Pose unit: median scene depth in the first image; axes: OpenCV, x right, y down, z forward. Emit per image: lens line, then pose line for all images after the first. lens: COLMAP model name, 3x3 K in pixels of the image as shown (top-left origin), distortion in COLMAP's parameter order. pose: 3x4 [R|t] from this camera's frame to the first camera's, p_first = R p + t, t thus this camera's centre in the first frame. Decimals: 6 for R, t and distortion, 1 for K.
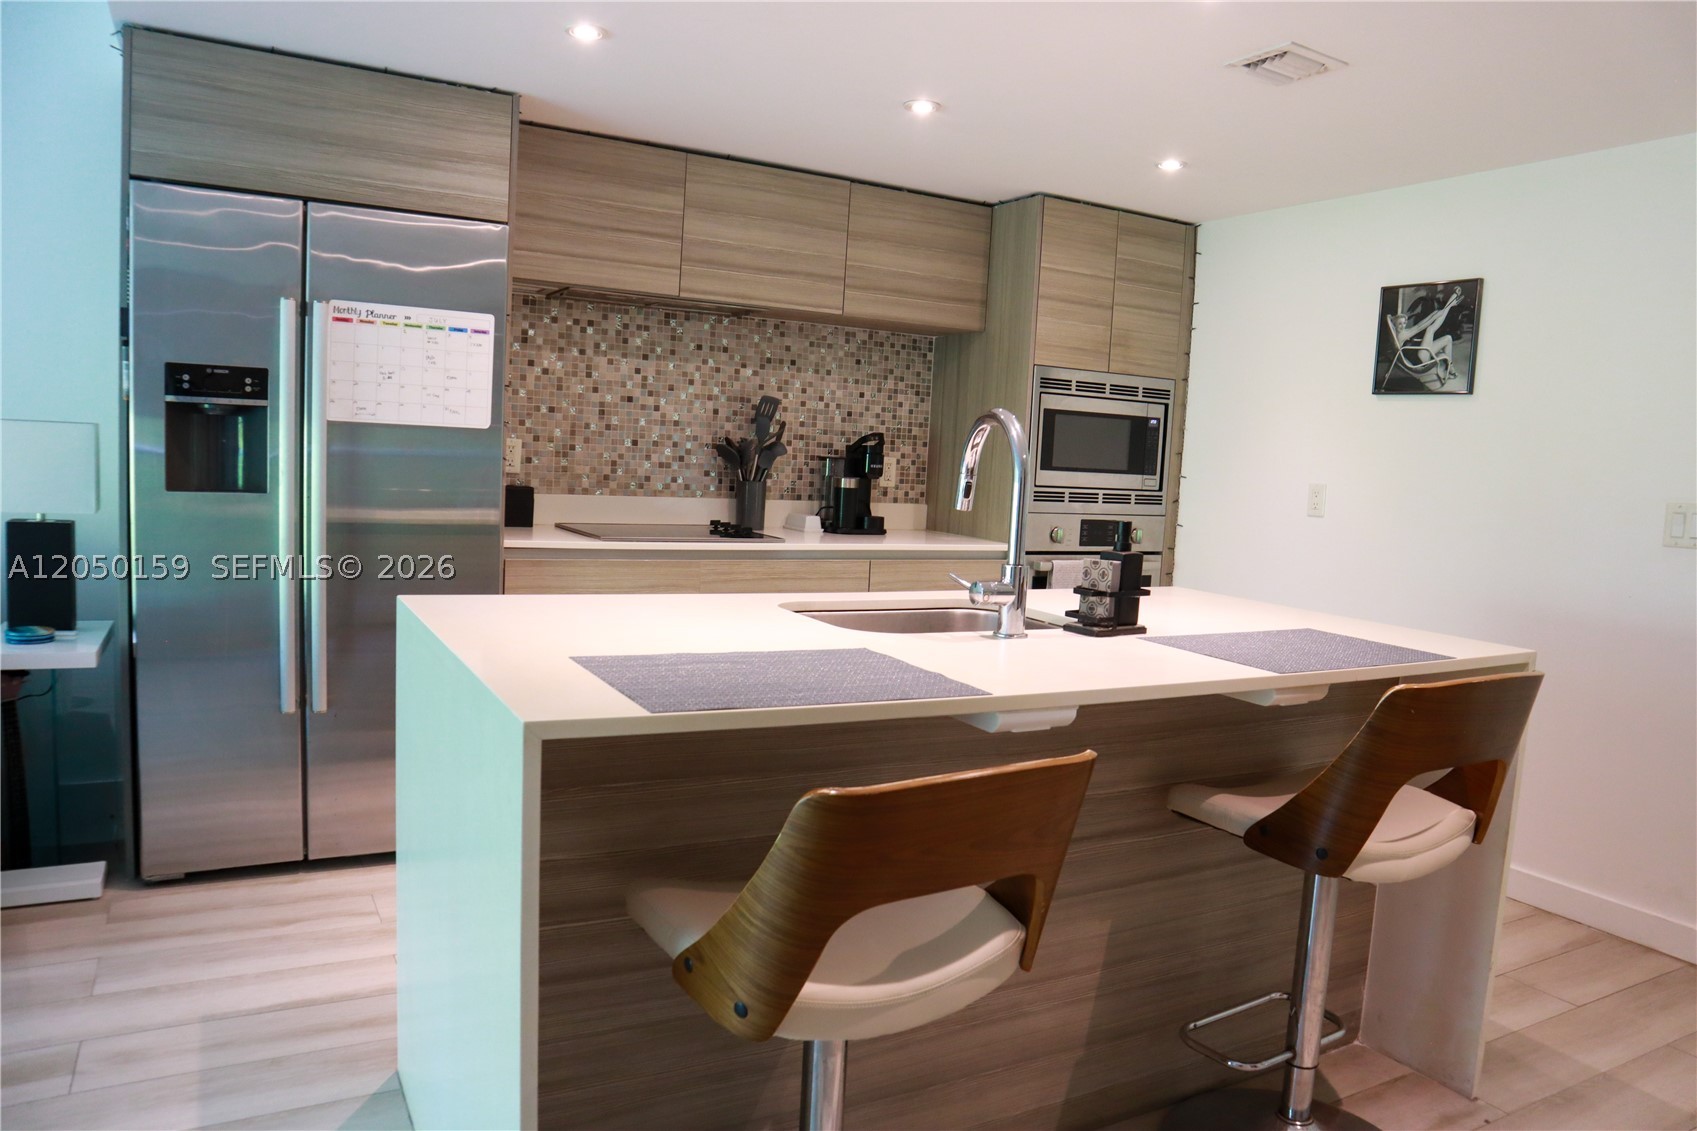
lens RADIAL K [[1172.4, 0, 863.1], [0, 1172.4, 570.9], [0, 0, 1]] dist [-0.116781, 0.064805]
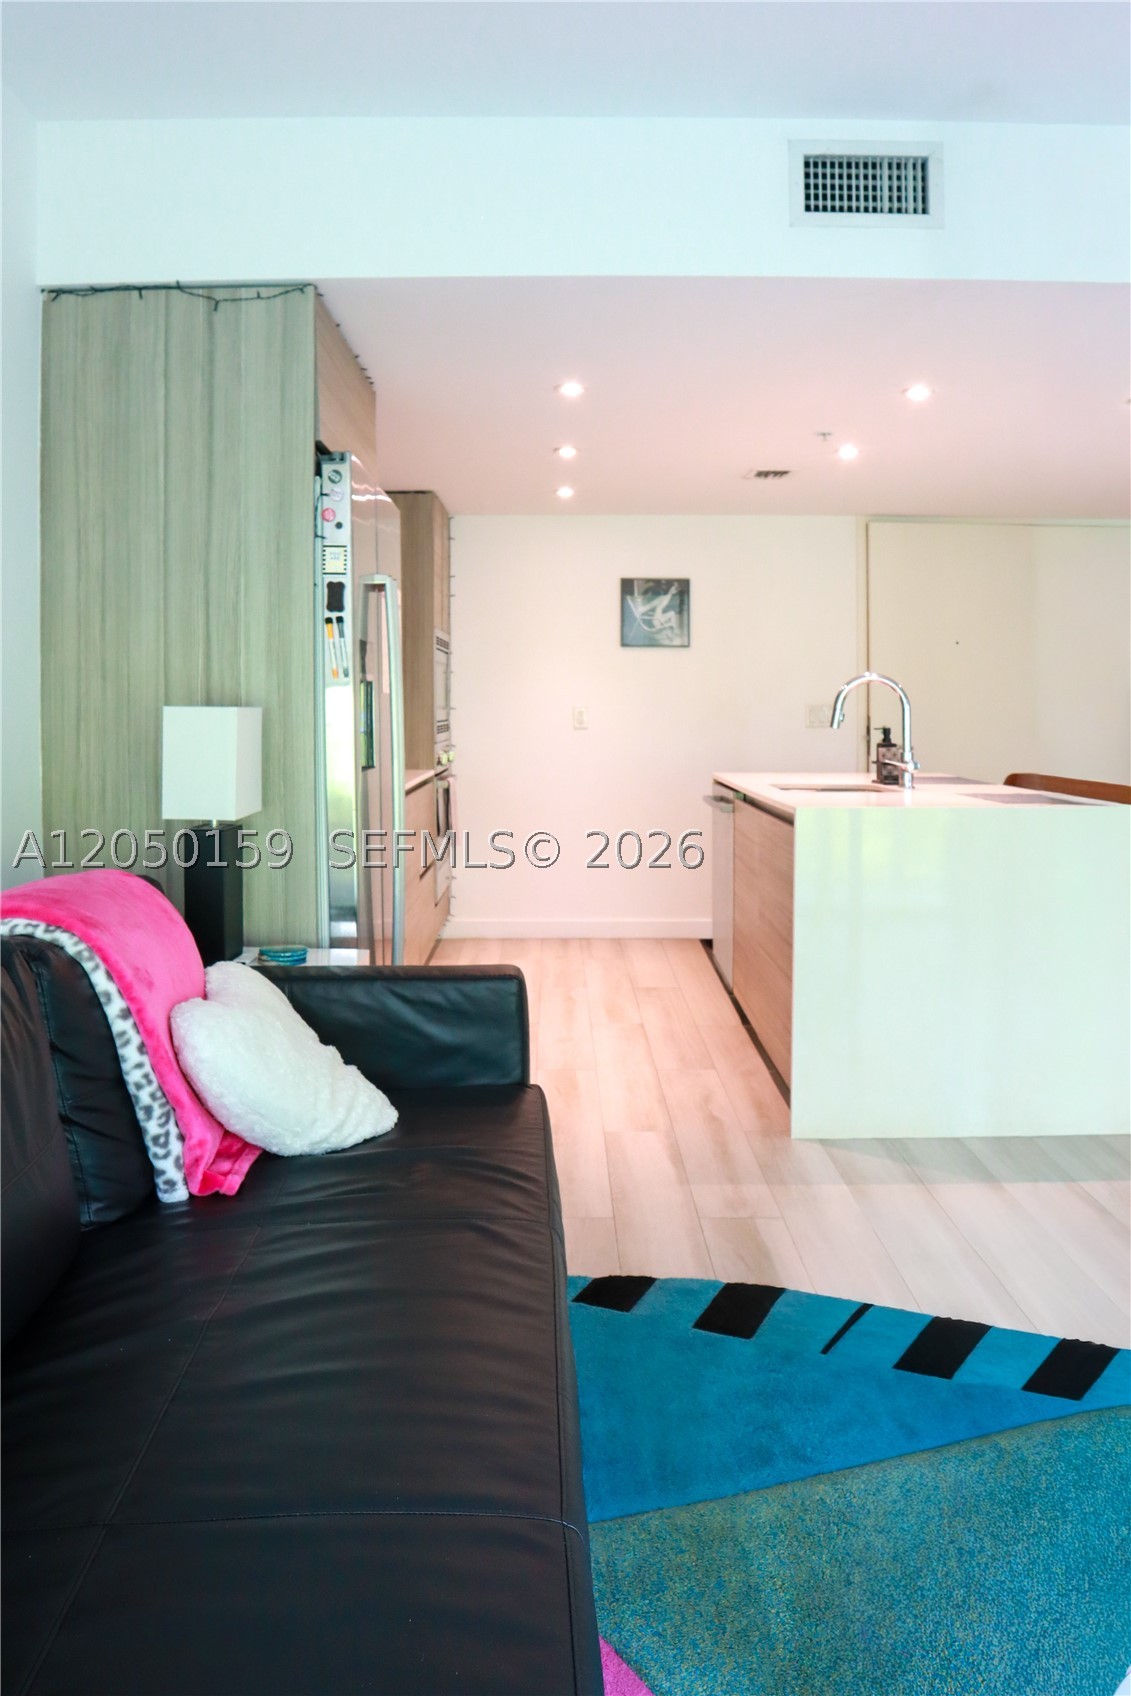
lens RADIAL K [[1244.1, 0, 567.5], [0, 1244.1, 740.6], [0, 0, 1]] dist [-0.102684, 0.000158]
pose [[0.488916, -0.076769, 0.868947, -0.983849], [0.115846, 0.993011, 0.022548, -0.069777], [-0.864605, 0.089640, 0.494392, 0.228929]]
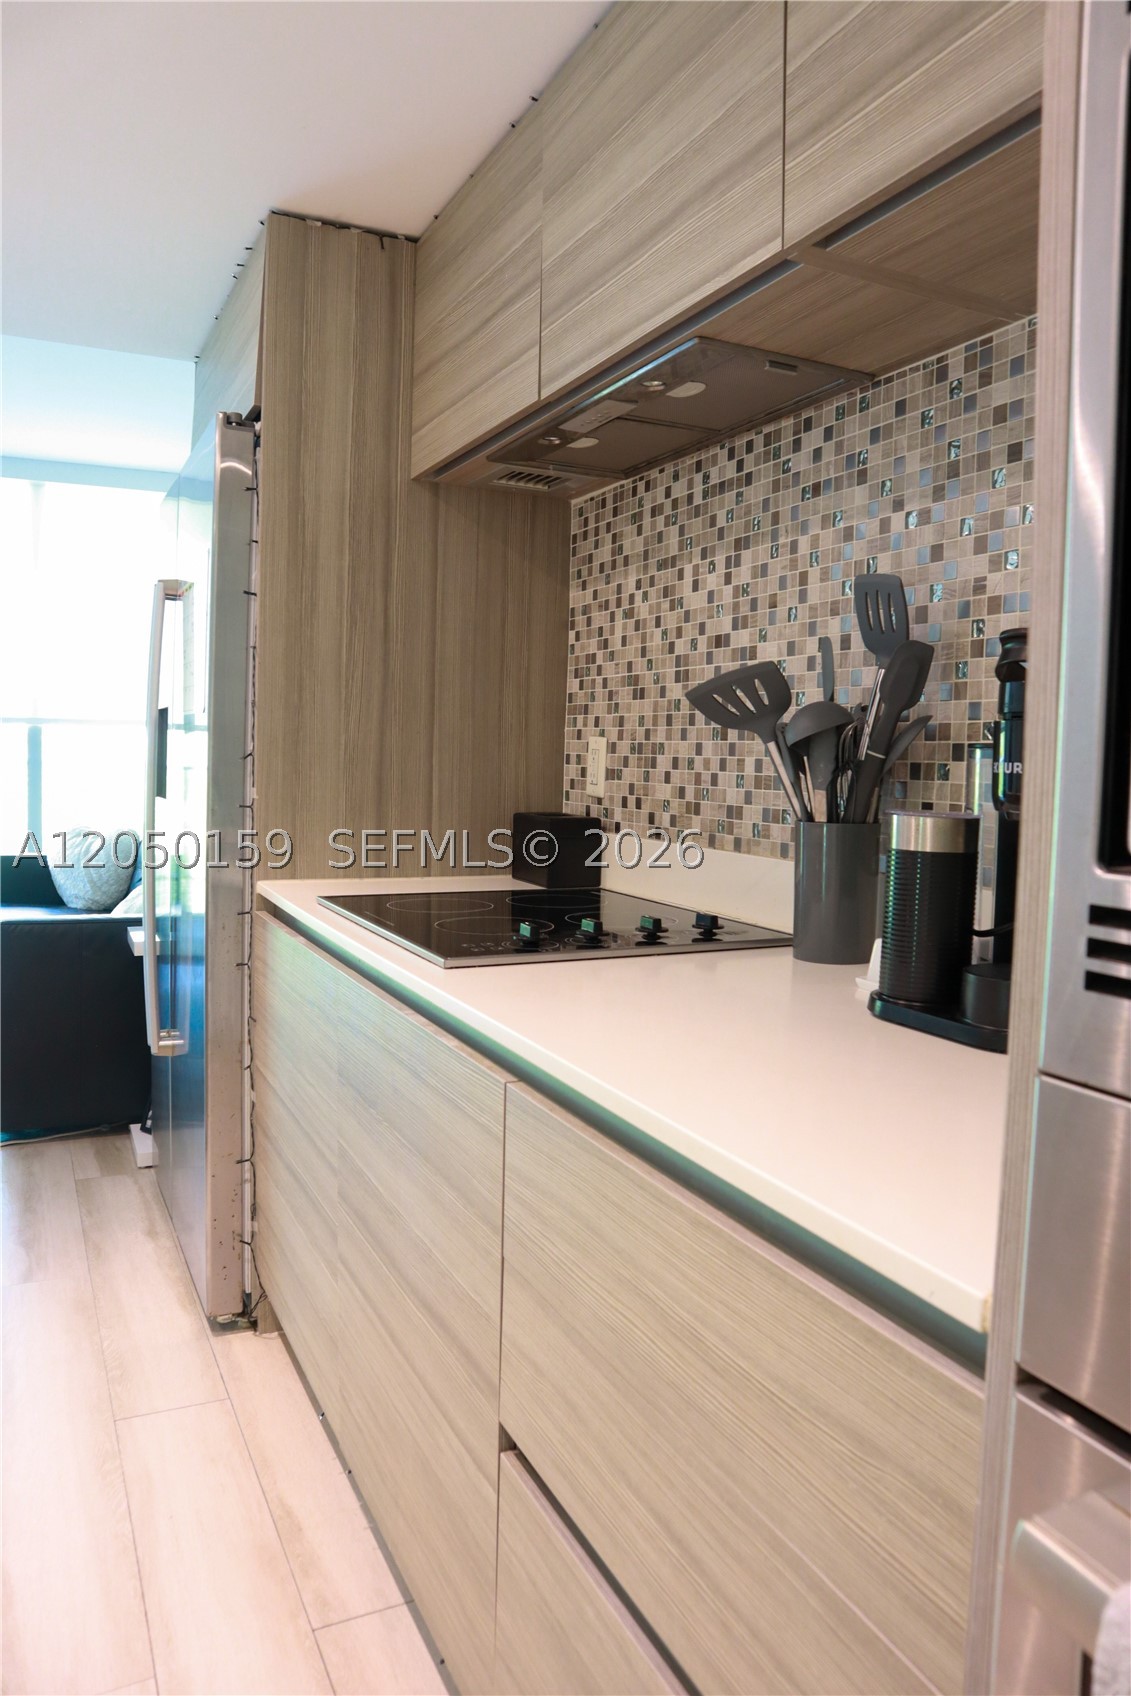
lens RADIAL K [[1171.7, 0, 565.2], [0, 1171.7, 832.3], [0, 0, 1]] dist [-0.116781, 0.064805]
pose [[-0.076197, 0.010014, -0.997043, 0.274743], [-0.135517, 0.990567, 0.020305, -0.073643], [0.987841, 0.136663, -0.074121, 0.994902]]
